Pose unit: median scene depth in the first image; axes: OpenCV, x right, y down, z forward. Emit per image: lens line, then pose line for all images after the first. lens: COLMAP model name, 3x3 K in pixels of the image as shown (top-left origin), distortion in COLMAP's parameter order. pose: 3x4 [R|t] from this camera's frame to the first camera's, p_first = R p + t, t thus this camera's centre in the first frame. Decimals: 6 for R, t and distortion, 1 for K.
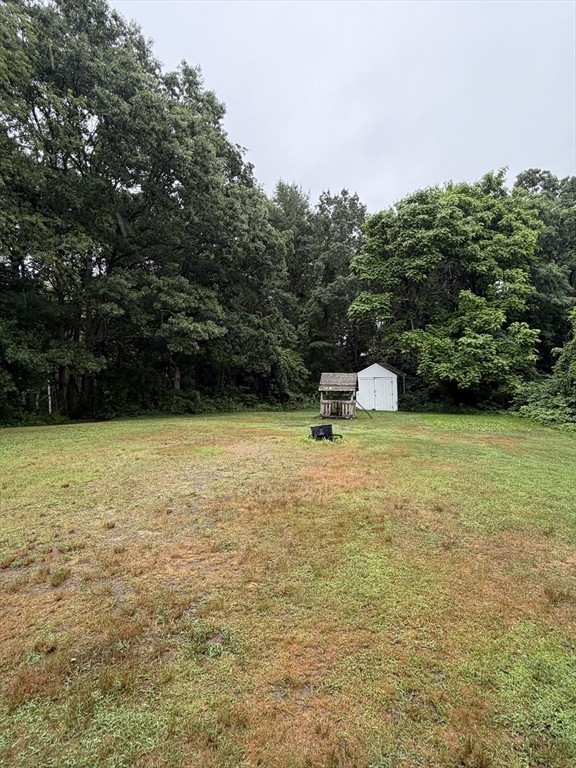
lens RADIAL K [[421.7, 0, 288.0], [0, 421.7, 384.0], [0, 0, 1]] dist [0.015149, -0.000852]
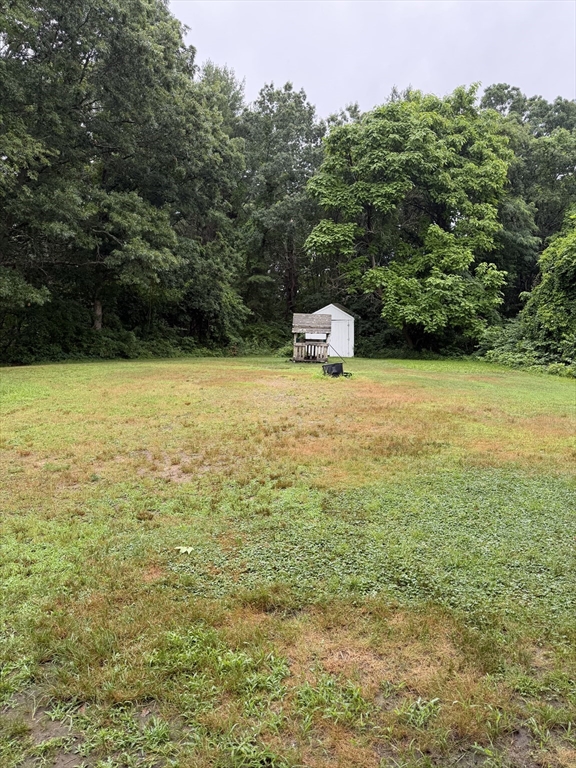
lens RADIAL K [[542.8, 0, 288.0], [0, 542.8, 384.0], [0, 0, 1]] dist [0.085515, -0.094060]
pose [[0.978969, -0.005022, 0.203946, -0.133105], [-0.015823, 0.994816, 0.100449, 0.006811], [-0.203393, -0.101564, 0.973815, -0.125536]]
